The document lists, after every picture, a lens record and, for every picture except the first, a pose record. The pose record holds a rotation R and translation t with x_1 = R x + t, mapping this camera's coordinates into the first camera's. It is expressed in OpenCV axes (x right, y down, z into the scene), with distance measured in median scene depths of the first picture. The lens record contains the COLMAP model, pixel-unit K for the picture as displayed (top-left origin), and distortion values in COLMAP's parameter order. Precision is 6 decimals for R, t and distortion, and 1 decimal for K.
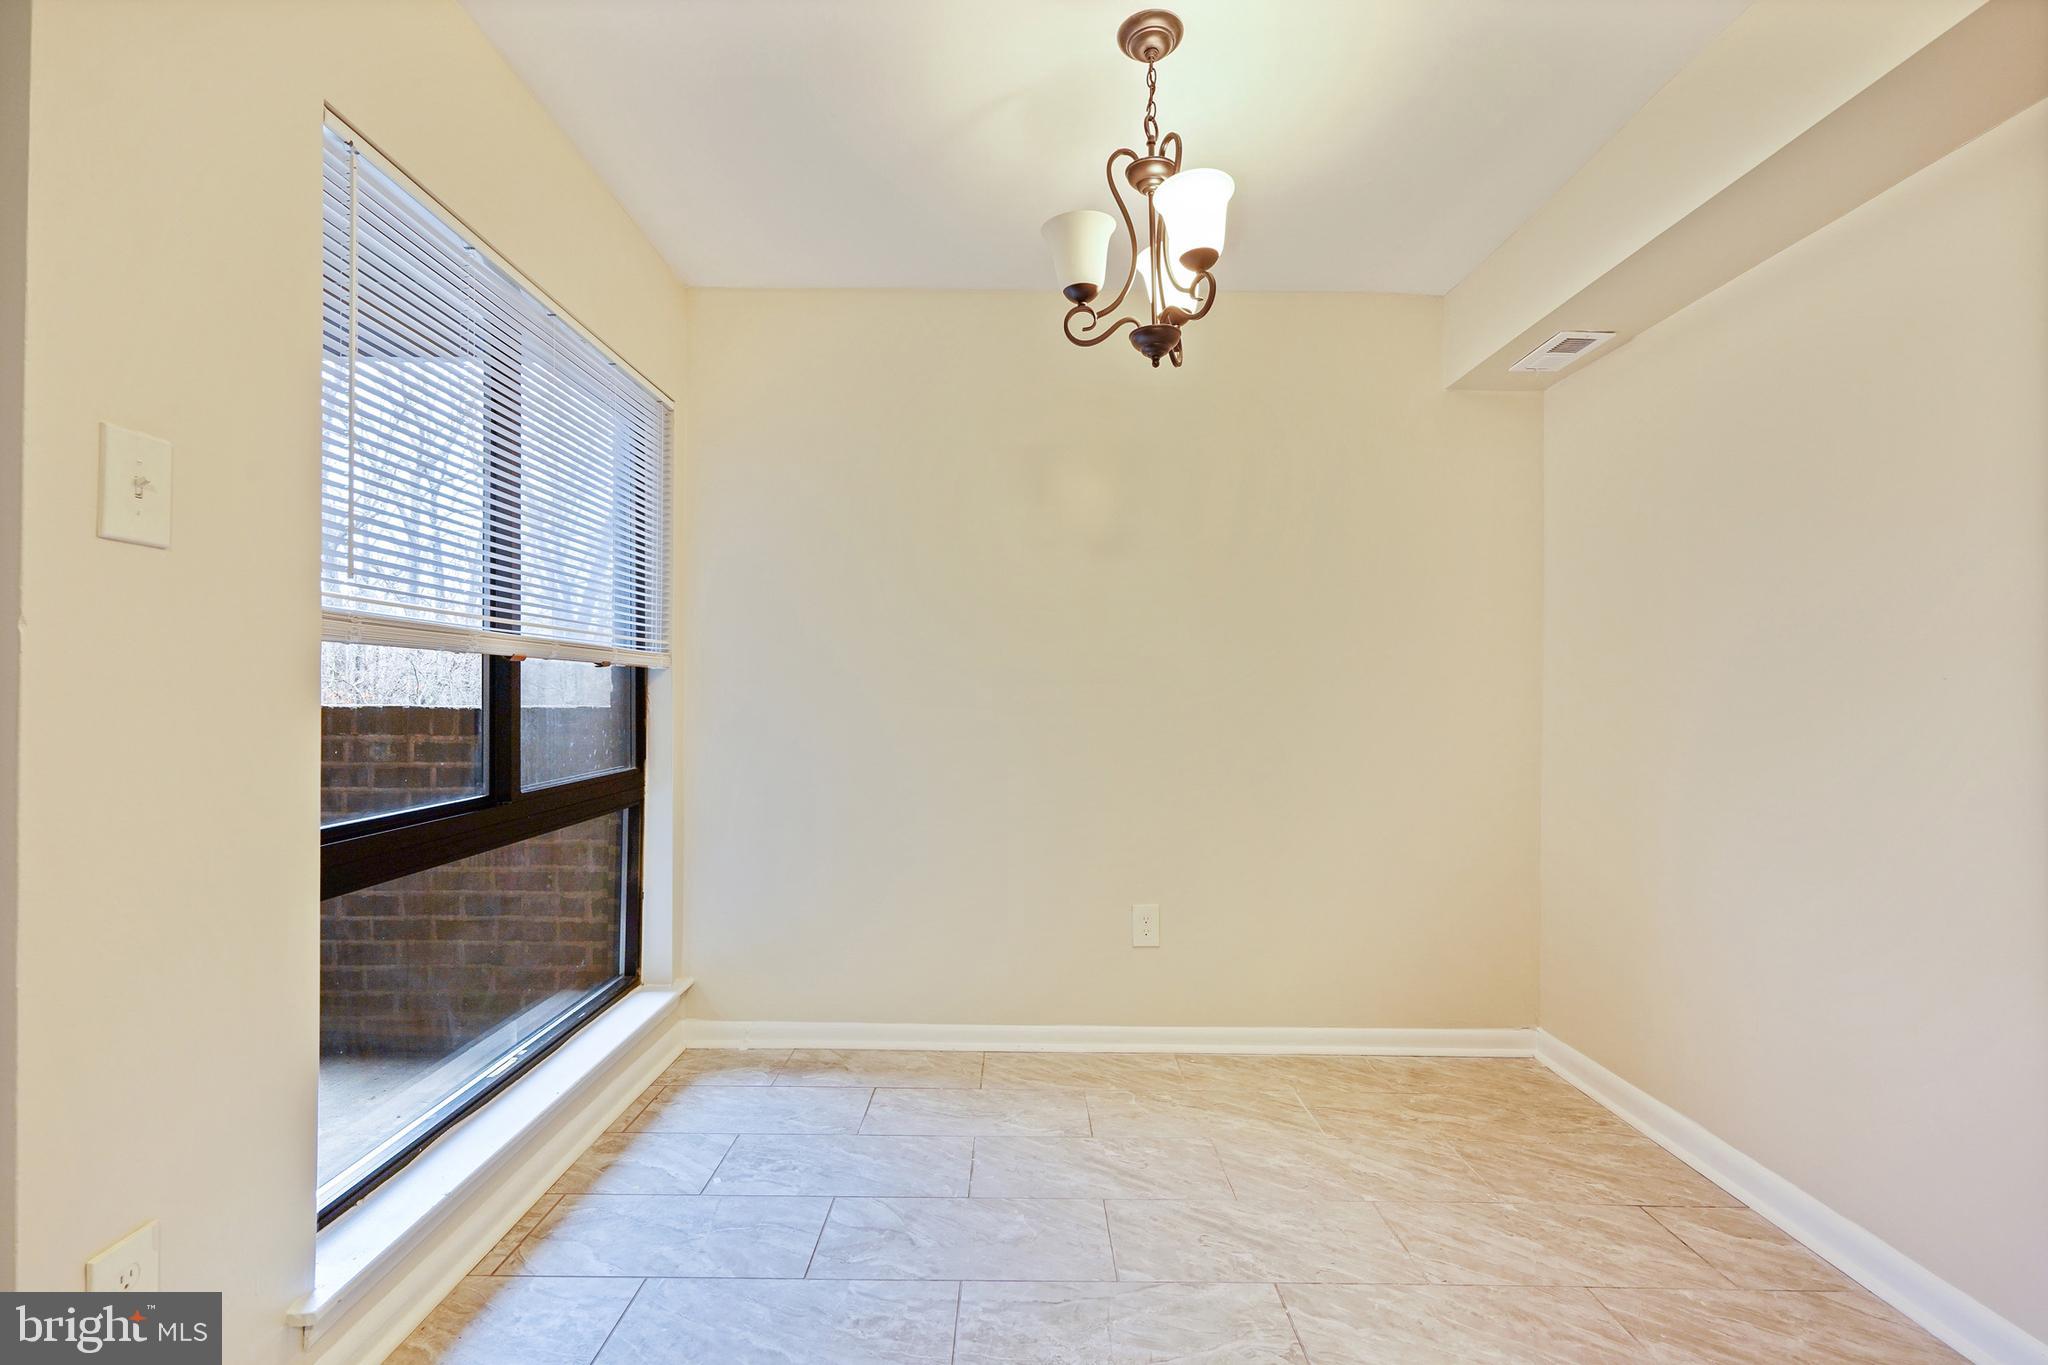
lens RADIAL K [[951.6, 0, 1022.7], [0, 951.6, 703.1], [0, 0, 1]] dist [-0.004625, 0.003183]
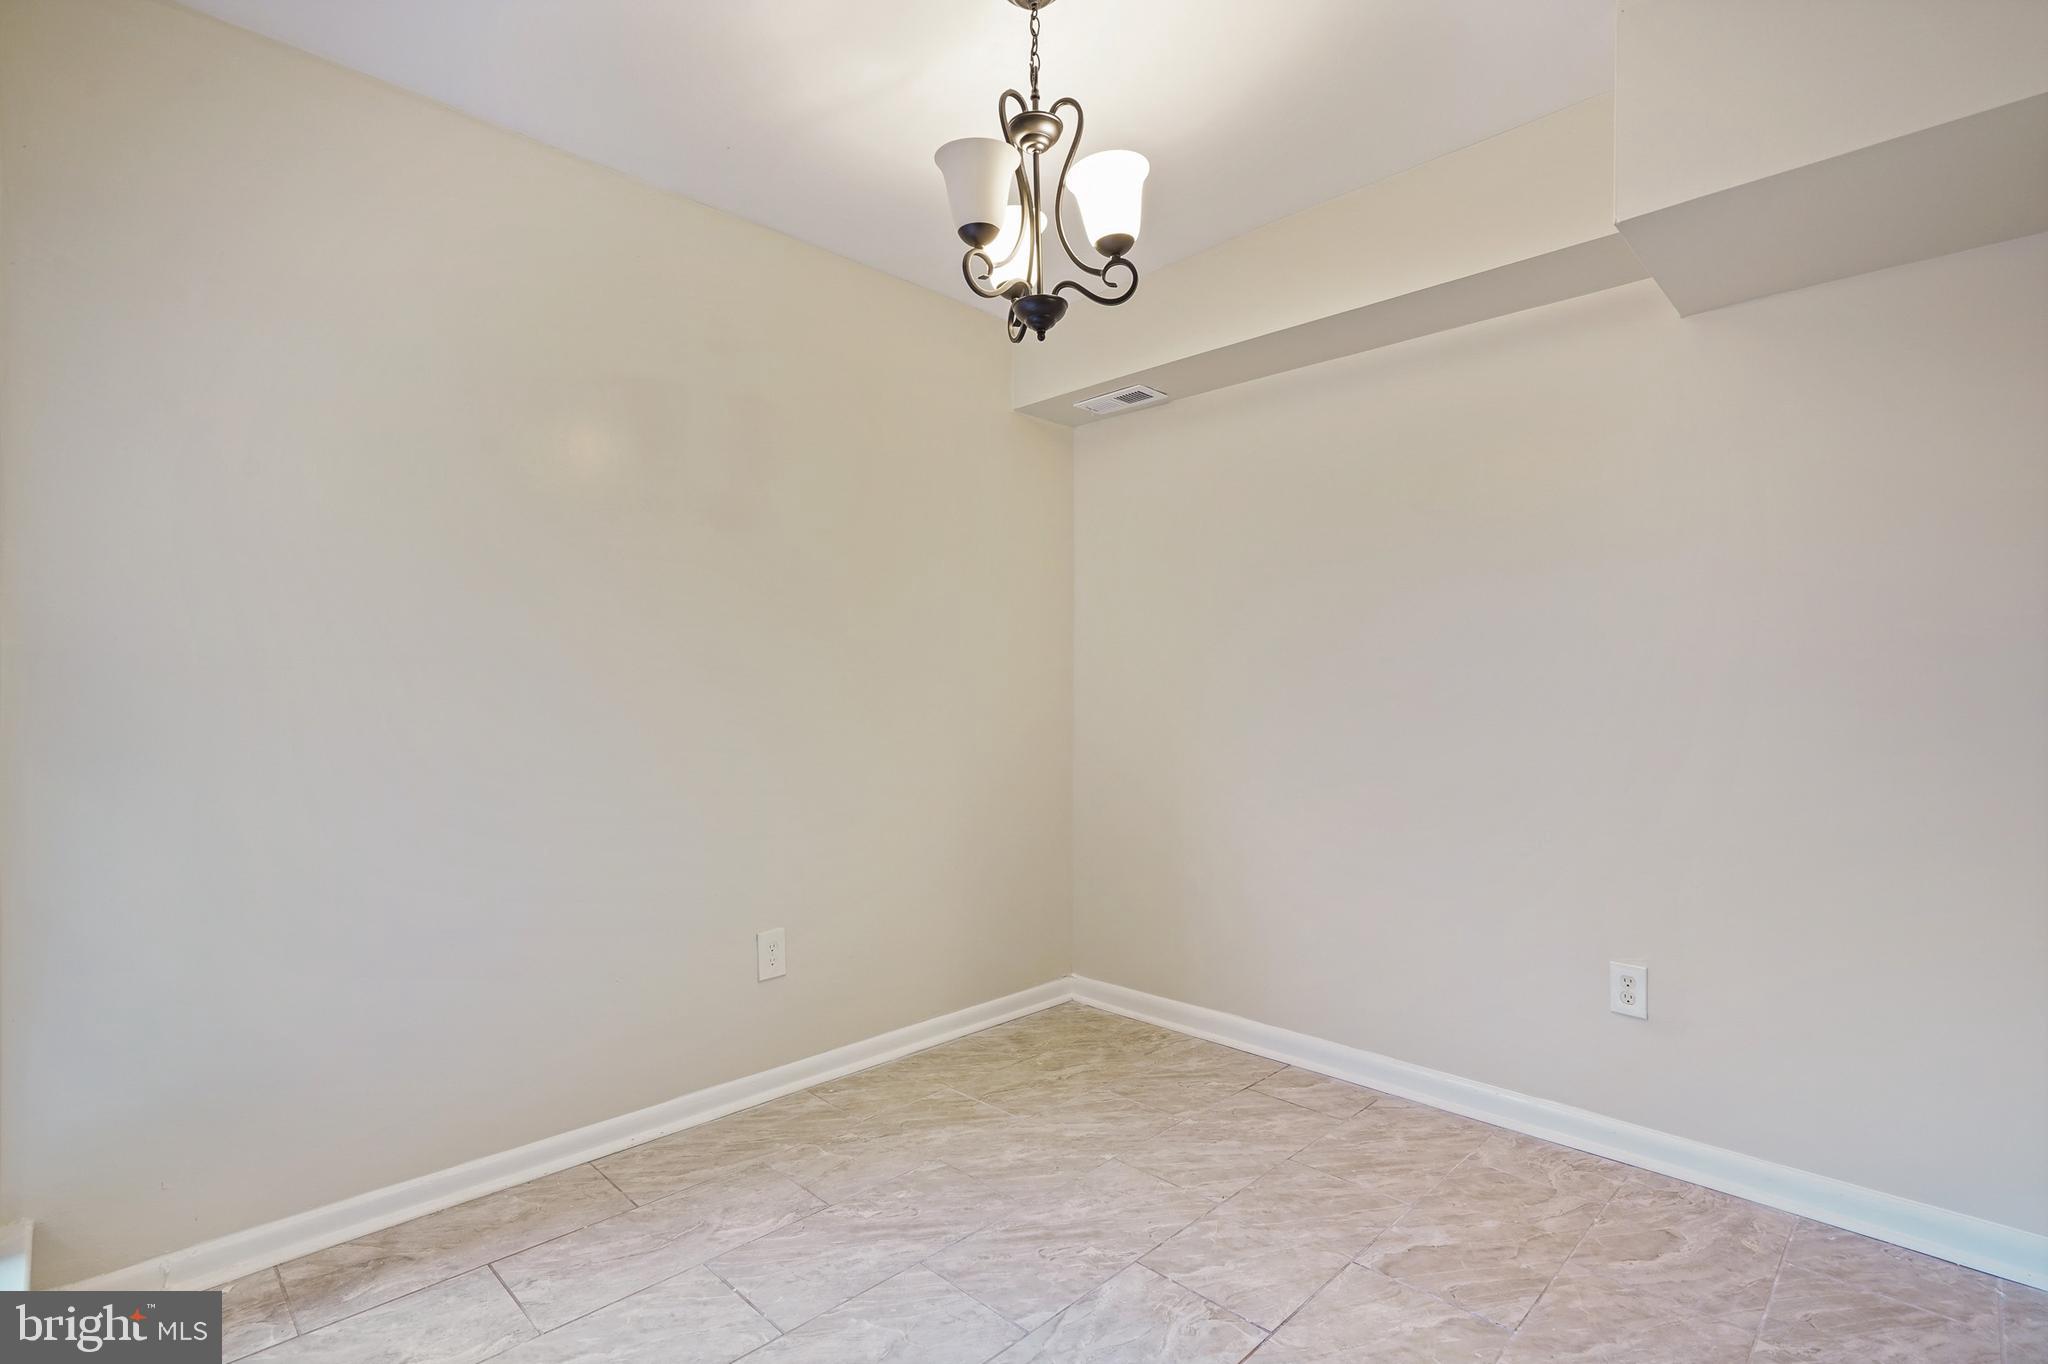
lens RADIAL K [[951.6, 0, 1052.5], [0, 951.6, 695.5], [0, 0, 1]] dist [-0.004625, 0.003183]
pose [[0.707658, -0.010801, 0.706472, -0.371265], [0.012955, 0.999913, 0.002312, -0.003412], [-0.706436, 0.007516, 0.707737, 0.238449]]
